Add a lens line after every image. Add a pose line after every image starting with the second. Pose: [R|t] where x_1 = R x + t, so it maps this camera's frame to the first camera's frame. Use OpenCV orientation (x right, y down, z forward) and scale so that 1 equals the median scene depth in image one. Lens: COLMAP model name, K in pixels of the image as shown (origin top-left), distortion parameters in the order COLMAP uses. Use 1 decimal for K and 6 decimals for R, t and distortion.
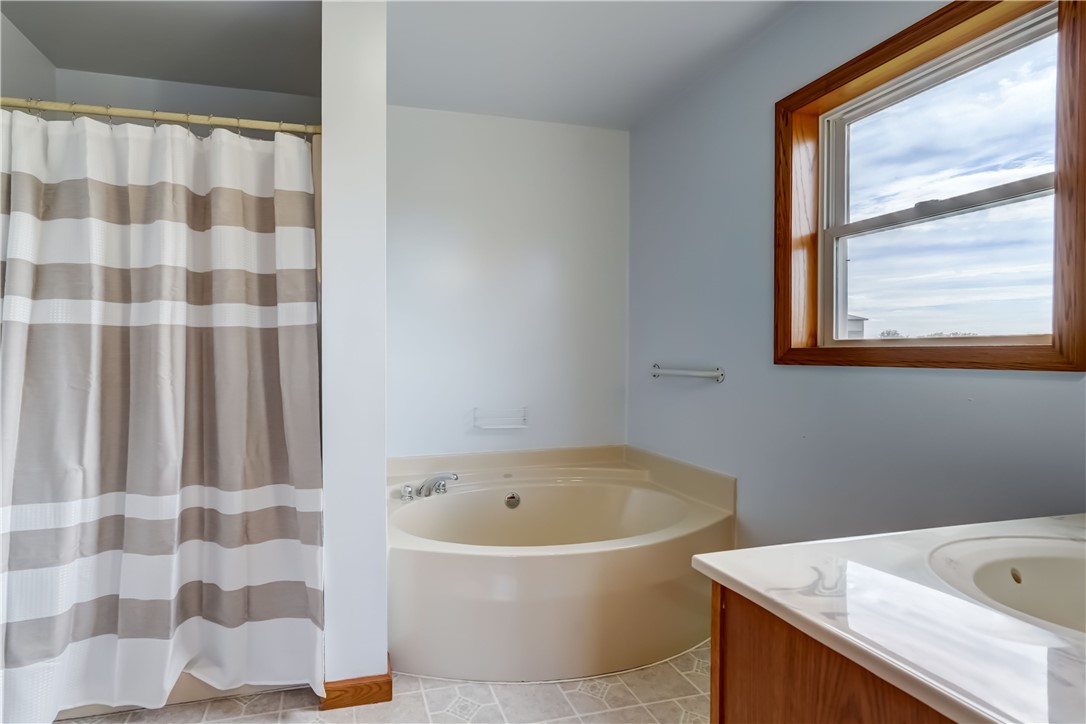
lens RADIAL K [[495.1, 0, 536.8], [0, 495.1, 333.6], [0, 0, 1]] dist [-0.000672, 0.000578]
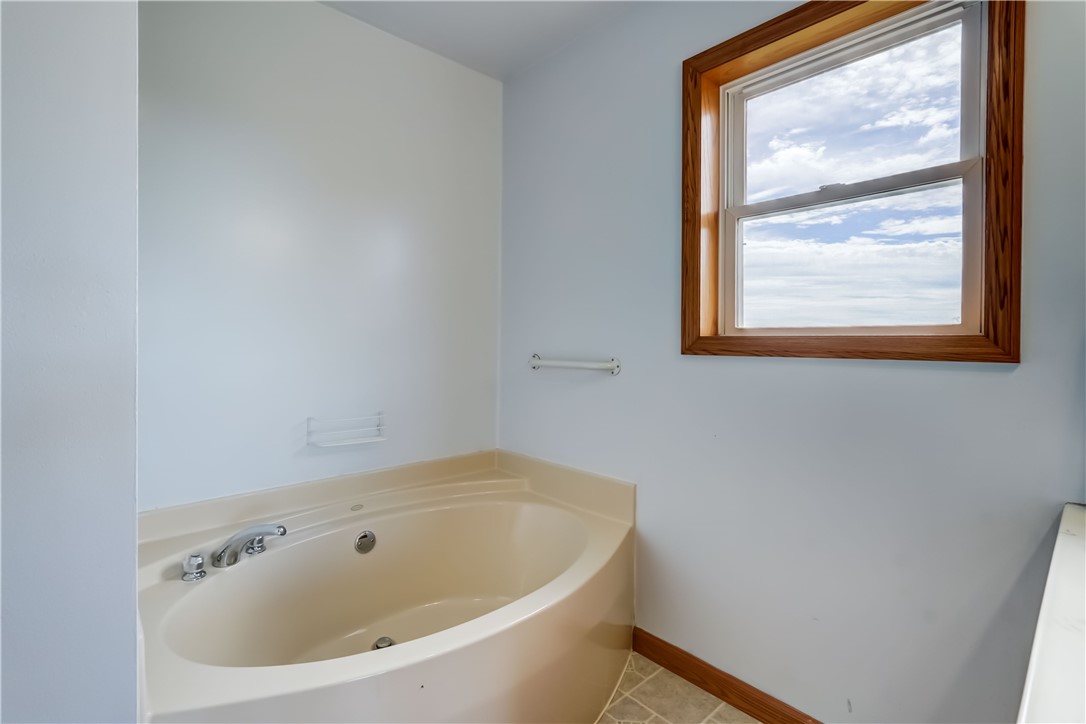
lens RADIAL K [[495.1, 0, 536.8], [0, 495.1, 333.6], [0, 0, 1]] dist [-0.000672, 0.000578]
pose [[0.940929, 0.010943, 0.338427, -0.062958], [-0.019137, 0.999599, 0.020882, 0.010701], [-0.338063, -0.026125, 0.940761, 0.245462]]
